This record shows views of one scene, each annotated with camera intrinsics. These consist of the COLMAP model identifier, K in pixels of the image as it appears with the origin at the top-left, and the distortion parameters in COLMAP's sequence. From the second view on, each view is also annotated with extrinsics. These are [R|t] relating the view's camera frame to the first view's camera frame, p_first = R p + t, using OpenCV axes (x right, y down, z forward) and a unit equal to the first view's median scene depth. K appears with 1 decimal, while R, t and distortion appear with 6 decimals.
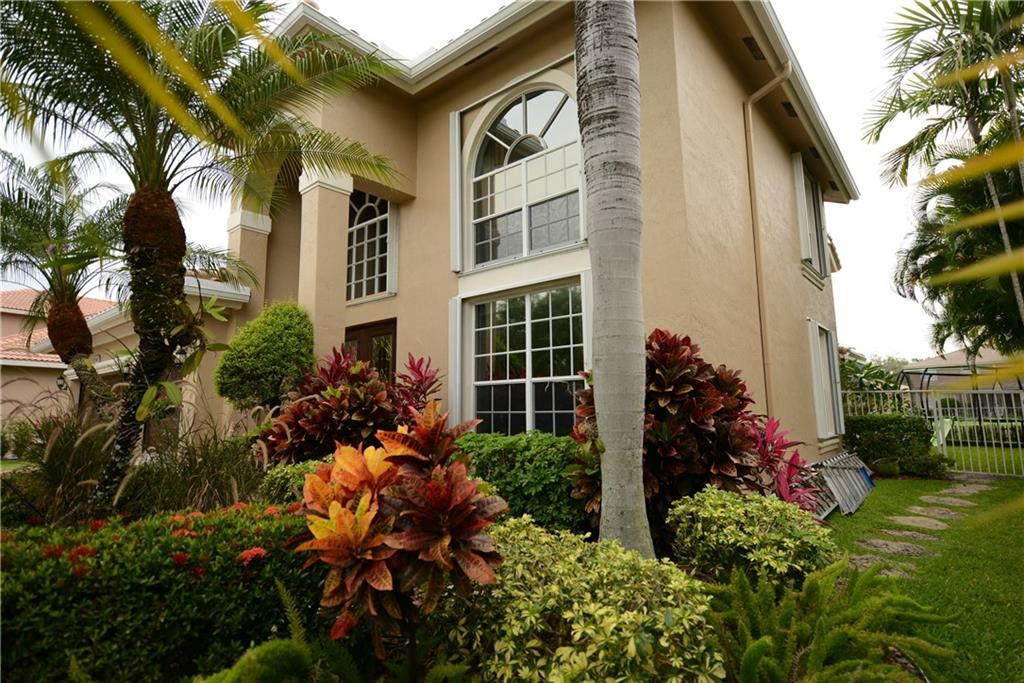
lens RADIAL K [[530.7, 0, 510.5], [0, 530.7, 329.2], [0, 0, 1]] dist [0.001219, 0.000422]
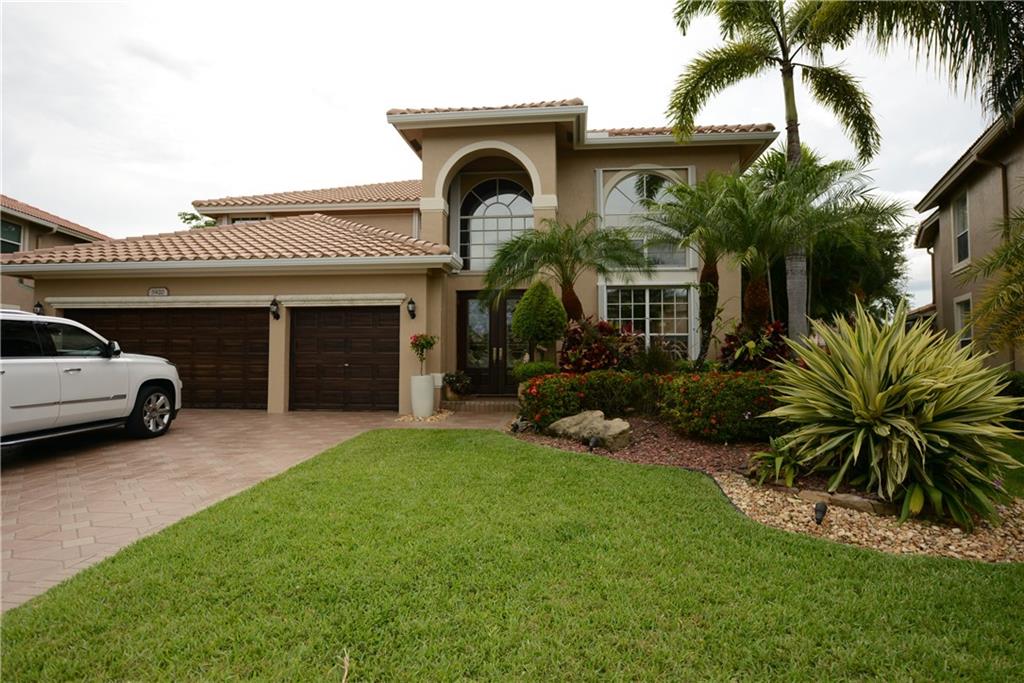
lens RADIAL K [[564.7, 0, 512.0], [0, 564.7, 341.5], [0, 0, 1]] dist [-0.003840, -0.000528]
pose [[0.829214, 0.024956, 0.558373, -1.020204], [-0.086050, 0.992793, 0.083417, -0.004361], [-0.552267, -0.117218, 0.825385, -0.274388]]
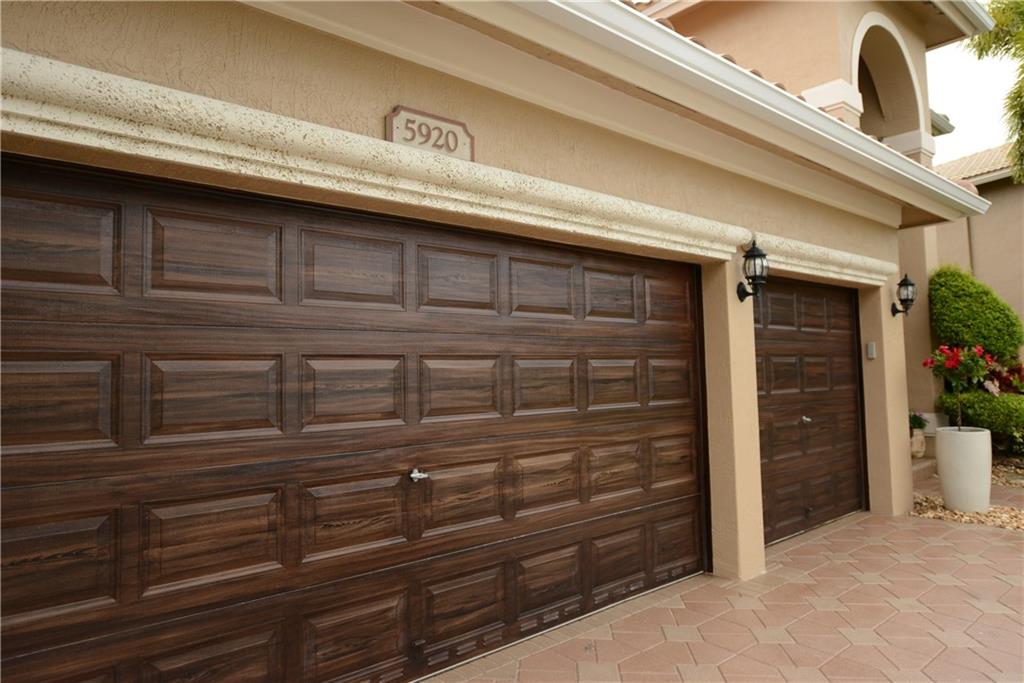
lens RADIAL K [[674.3, 0, 512.0], [0, 674.3, 341.5], [0, 0, 1]] dist [0.002118, -0.000360]
pose [[0.148771, 0.050843, 0.987564, -1.284933], [-0.117563, 0.992504, -0.033387, 0.165093], [-0.981858, -0.111133, 0.153634, 1.141993]]
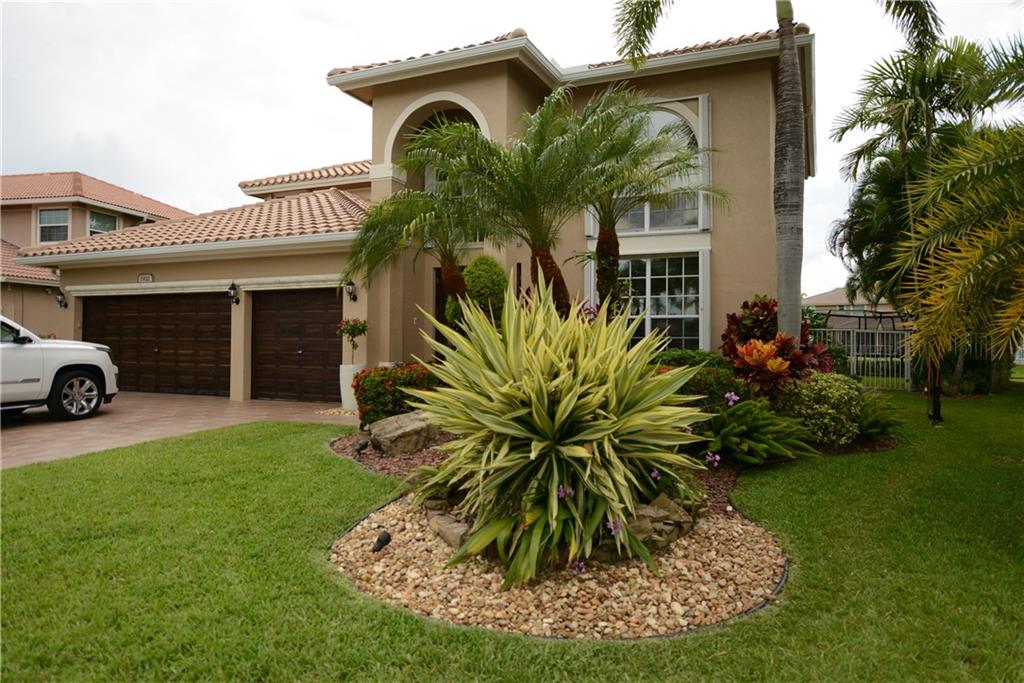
lens RADIAL K [[674.3, 0, 512.0], [0, 674.3, 341.5], [0, 0, 1]] dist [0.002118, -0.000360]
pose [[0.963684, 0.013518, 0.266704, -0.571867], [-0.050641, 0.989847, 0.132808, -0.045879], [-0.262201, -0.141490, 0.954584, -0.489967]]
